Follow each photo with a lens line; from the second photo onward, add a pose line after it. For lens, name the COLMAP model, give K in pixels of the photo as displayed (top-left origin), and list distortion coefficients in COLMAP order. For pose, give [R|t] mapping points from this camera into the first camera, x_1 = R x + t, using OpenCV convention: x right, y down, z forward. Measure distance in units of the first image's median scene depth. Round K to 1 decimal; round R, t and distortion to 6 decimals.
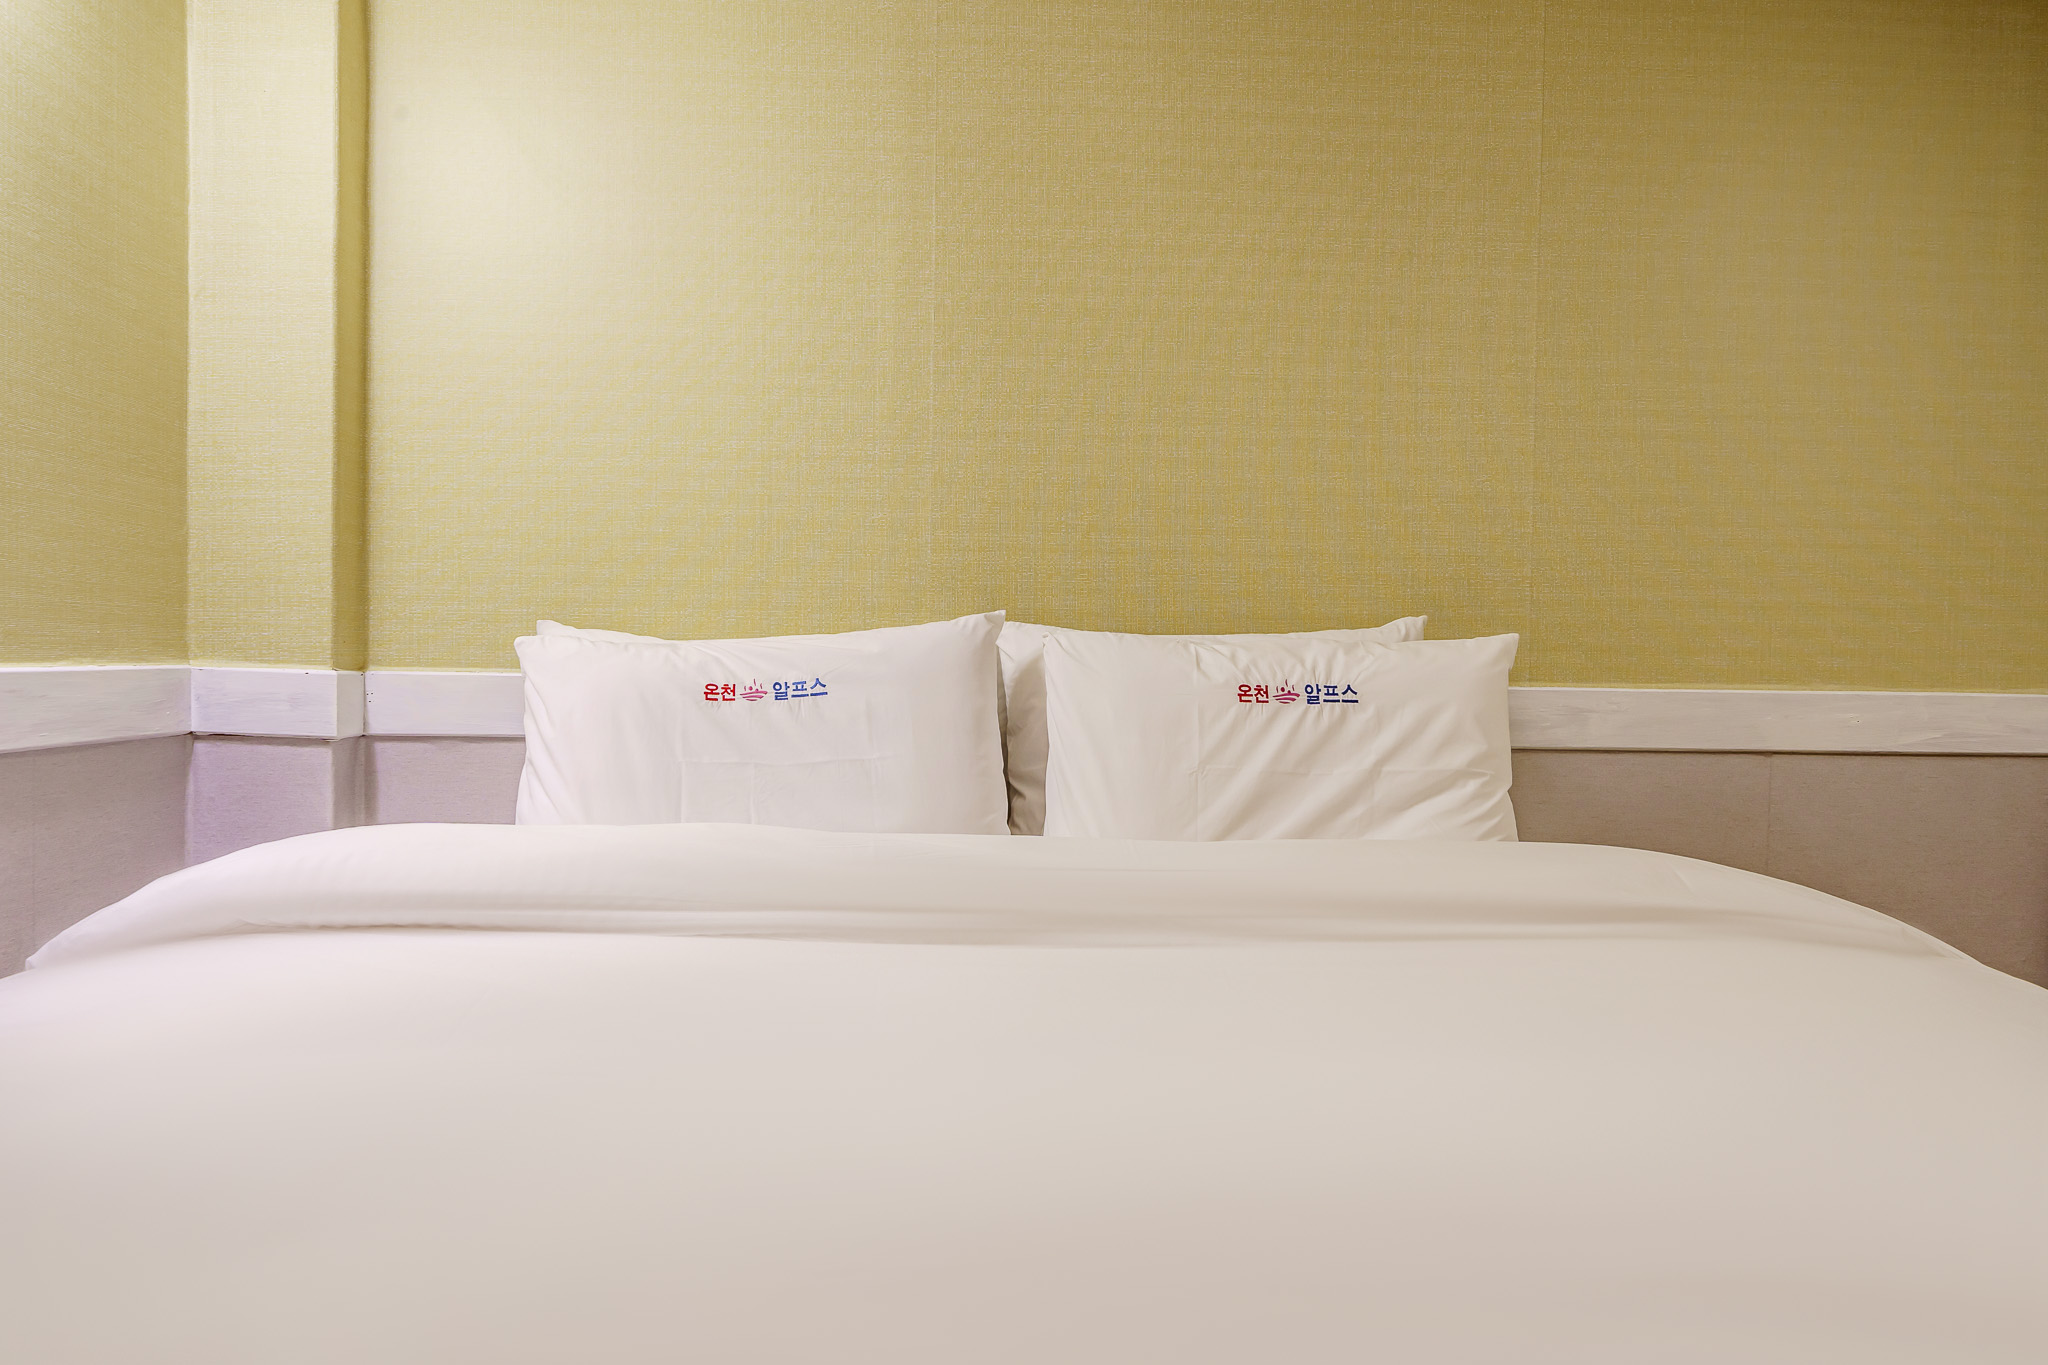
lens RADIAL K [[1415.2, 0, 1024.0], [0, 1415.2, 682.5], [0, 0, 1]] dist [0.001051, 0.000445]
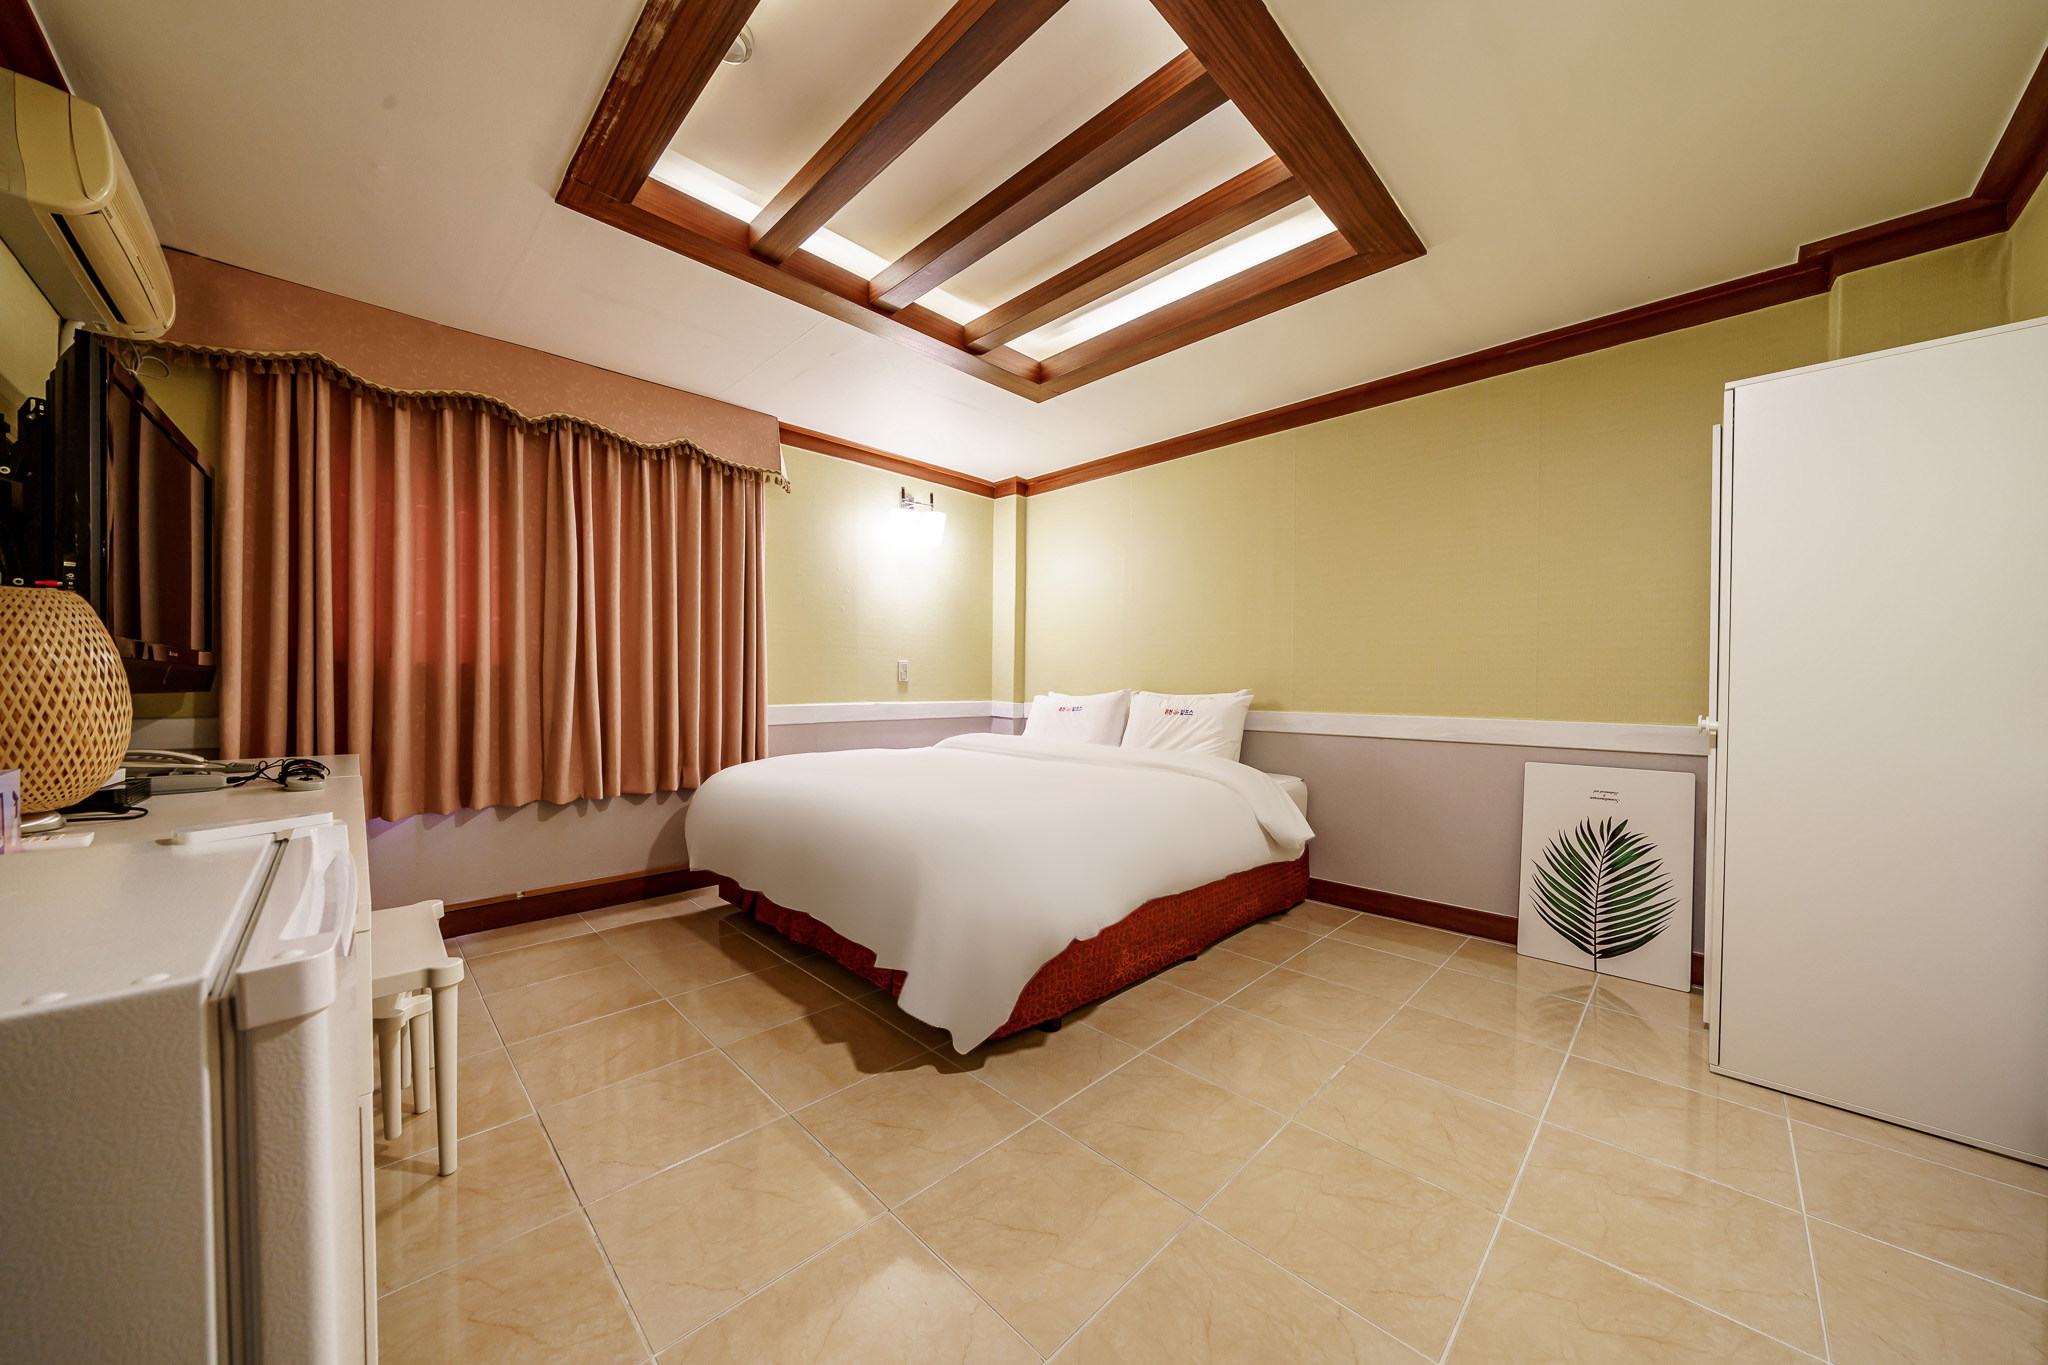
lens RADIAL K [[695.7, 0, 1024.0], [0, 695.7, 682.5], [0, 0, 1]] dist [-0.012451, -0.000020]
pose [[0.671432, -0.012517, -0.740960, 1.150449], [-0.015281, 0.999411, -0.030730, -0.005960], [0.740909, 0.031956, 0.670845, -0.437921]]
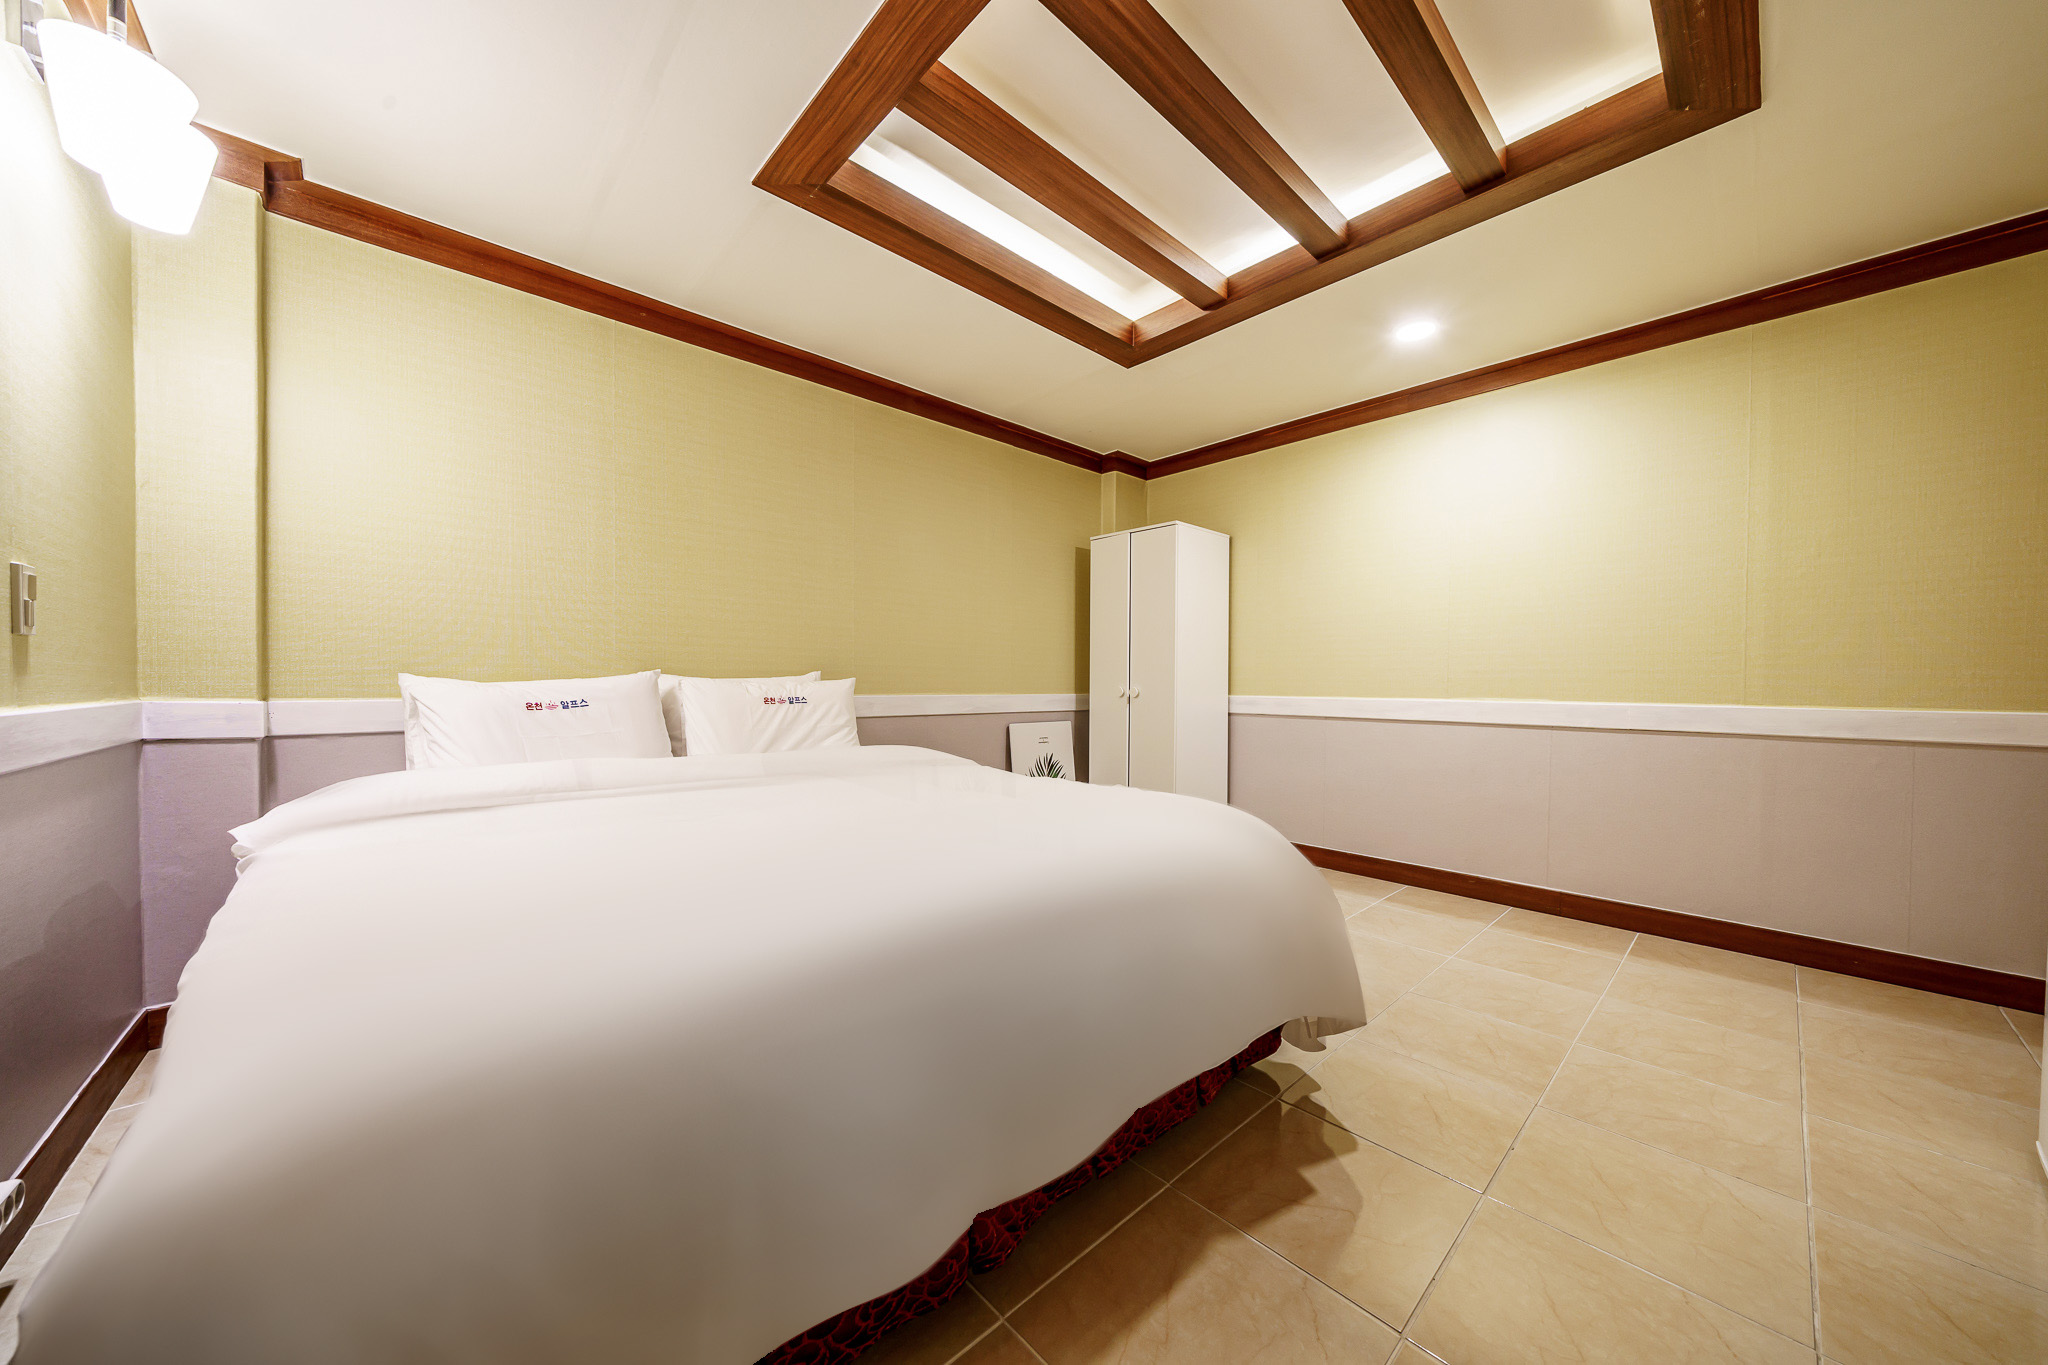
lens RADIAL K [[695.7, 0, 1024.0], [0, 695.7, 682.5], [0, 0, 1]] dist [-0.012451, -0.000020]
pose [[0.771149, -0.009626, 0.636582, -0.291202], [0.018757, 0.999795, -0.007605, -0.007328], [-0.636379, 0.017805, 0.771171, -0.322916]]
